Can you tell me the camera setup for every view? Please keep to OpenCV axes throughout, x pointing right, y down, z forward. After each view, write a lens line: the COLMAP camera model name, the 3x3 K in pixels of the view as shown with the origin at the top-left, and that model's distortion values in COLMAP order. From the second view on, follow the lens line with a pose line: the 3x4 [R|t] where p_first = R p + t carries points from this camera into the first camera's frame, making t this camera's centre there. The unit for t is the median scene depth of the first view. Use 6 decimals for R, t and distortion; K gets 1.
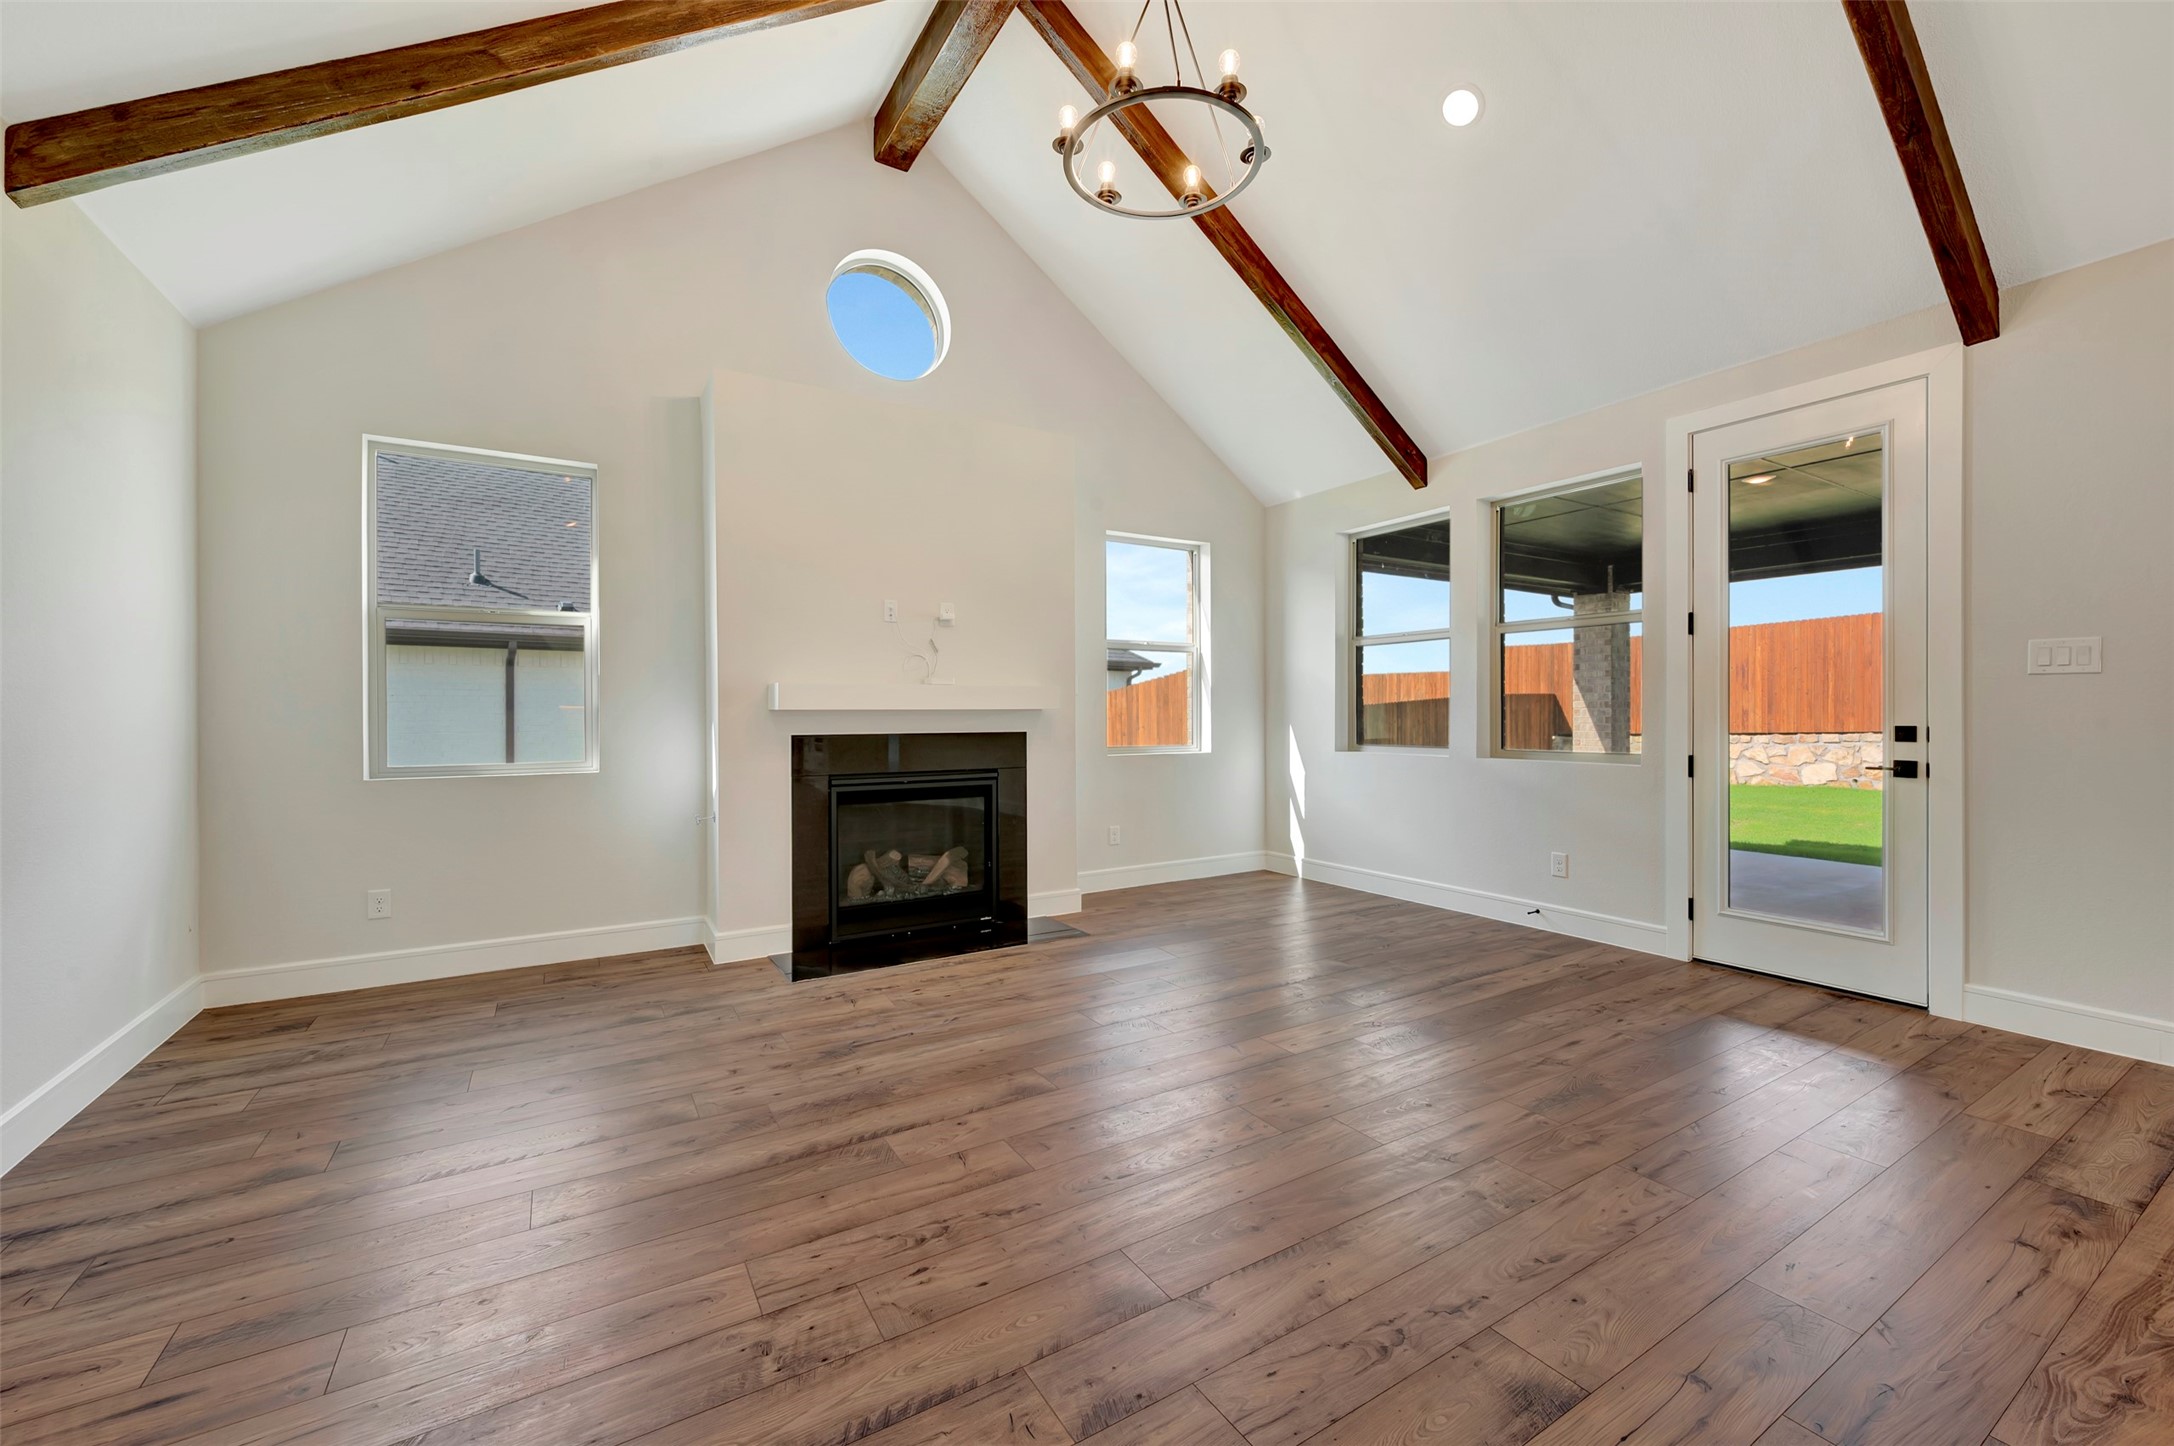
lens RADIAL K [[860.4, 0, 1093.4], [0, 860.4, 711.4], [0, 0, 1]] dist [0.001905, -0.000250]
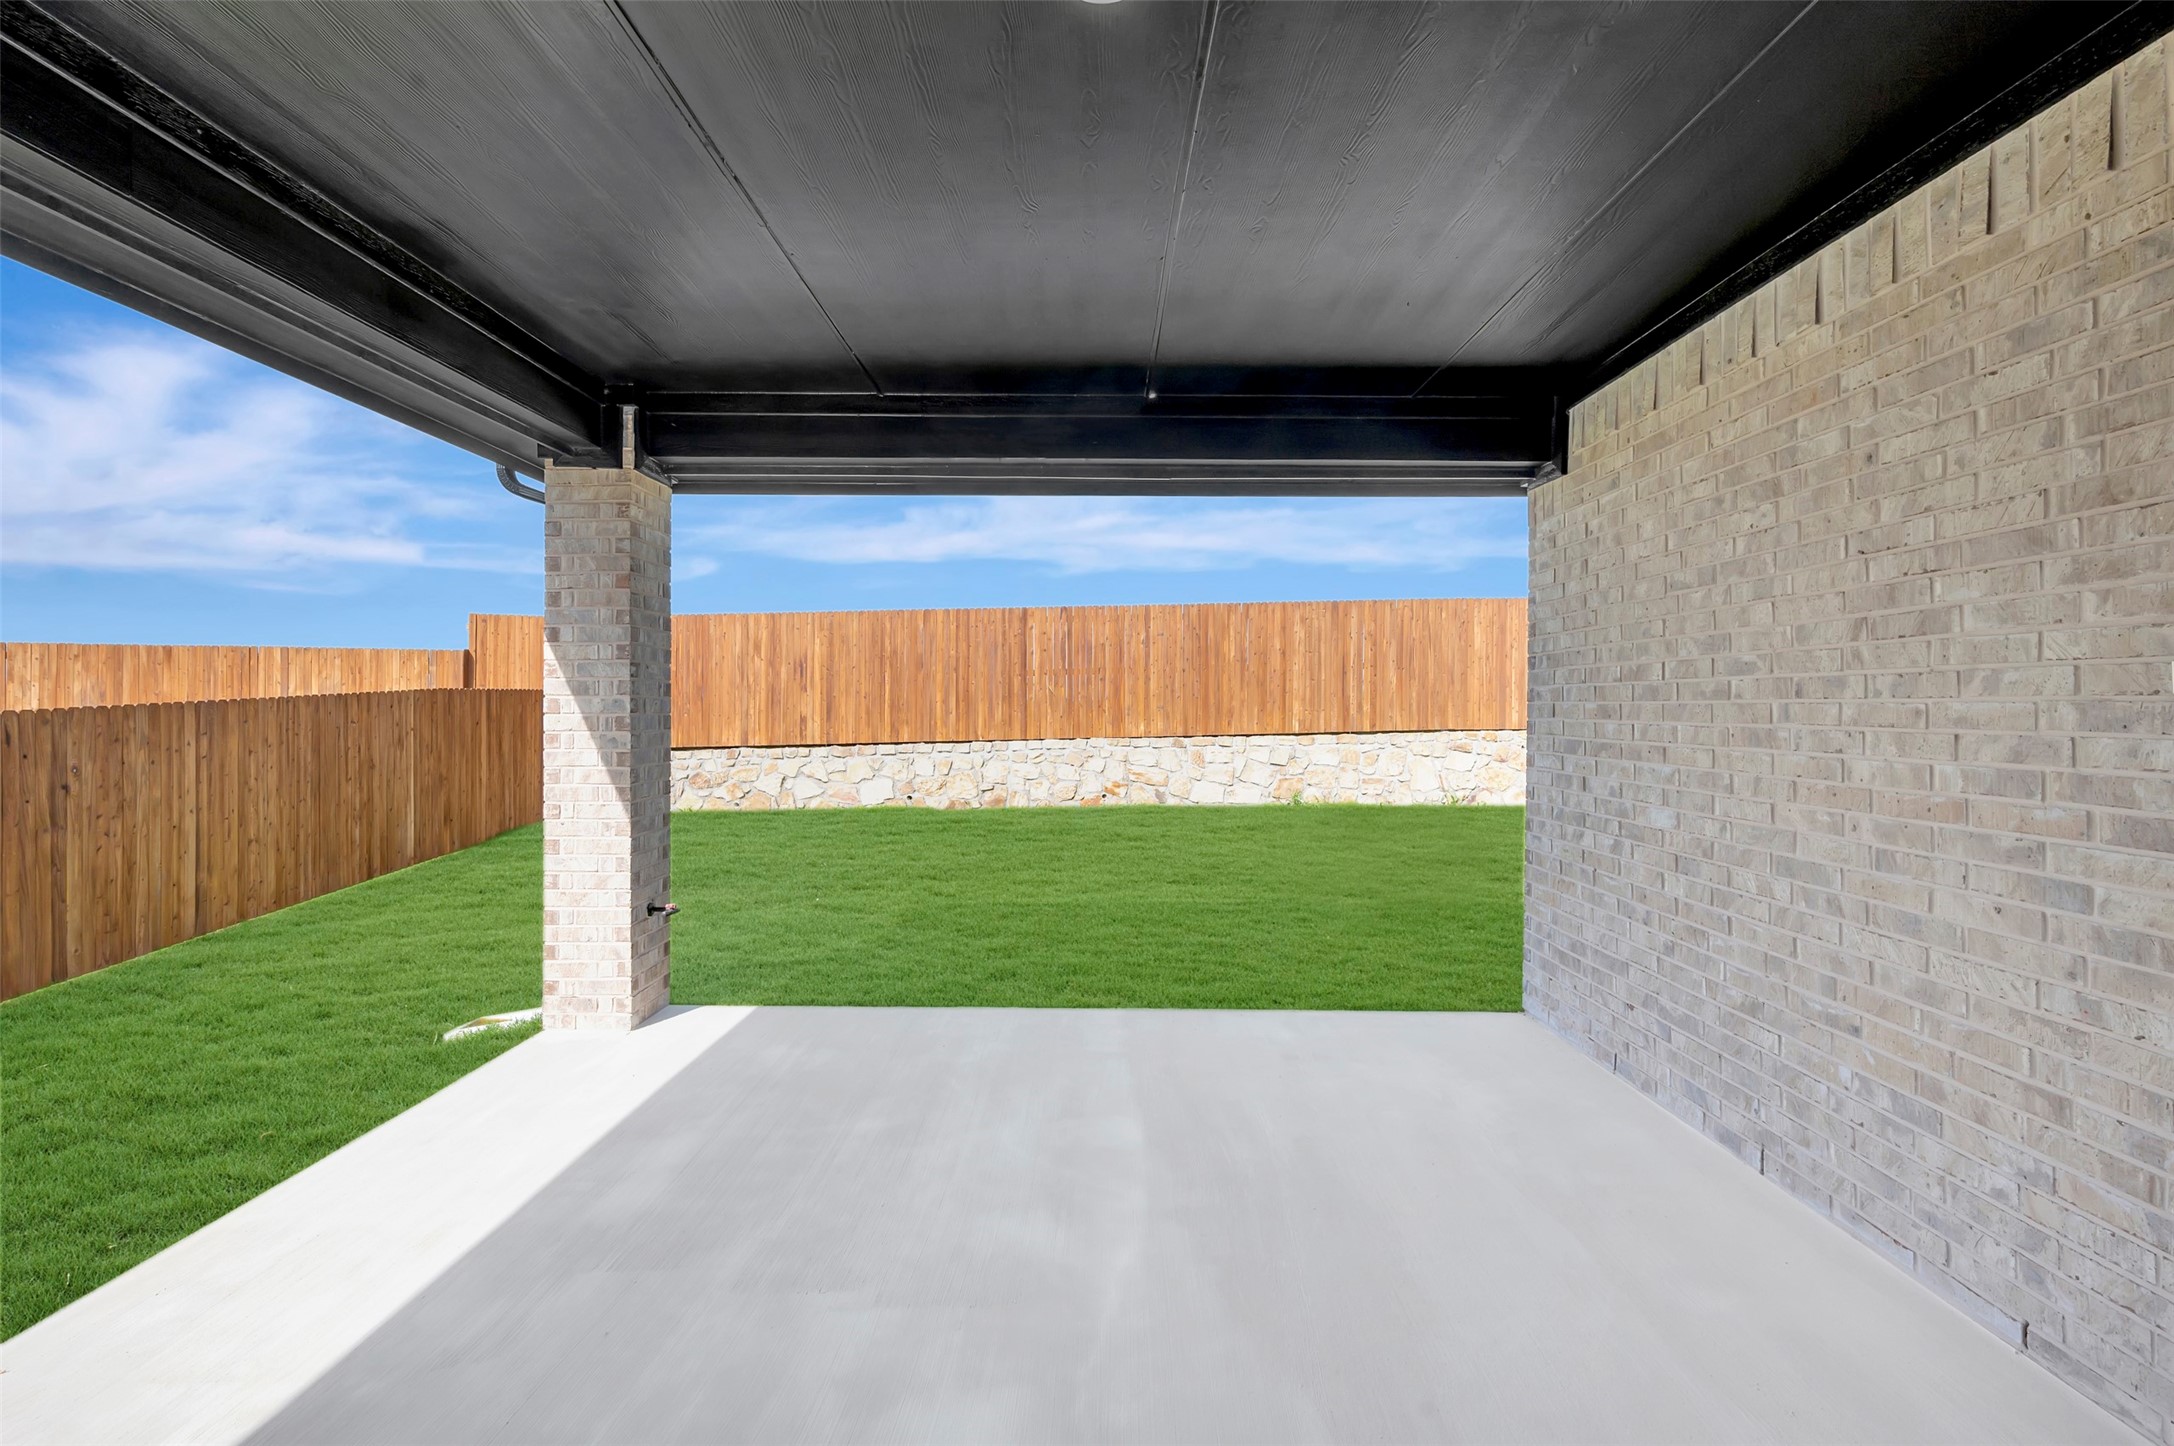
lens RADIAL K [[860.4, 0, 1093.4], [0, 860.4, 711.4], [0, 0, 1]] dist [0.001905, -0.000250]
pose [[0.526203, 0.002120, 0.850357, 0.226492], [-0.008548, 0.999960, 0.002797, -0.011362], [-0.850316, -0.008741, 0.526199, 0.364873]]
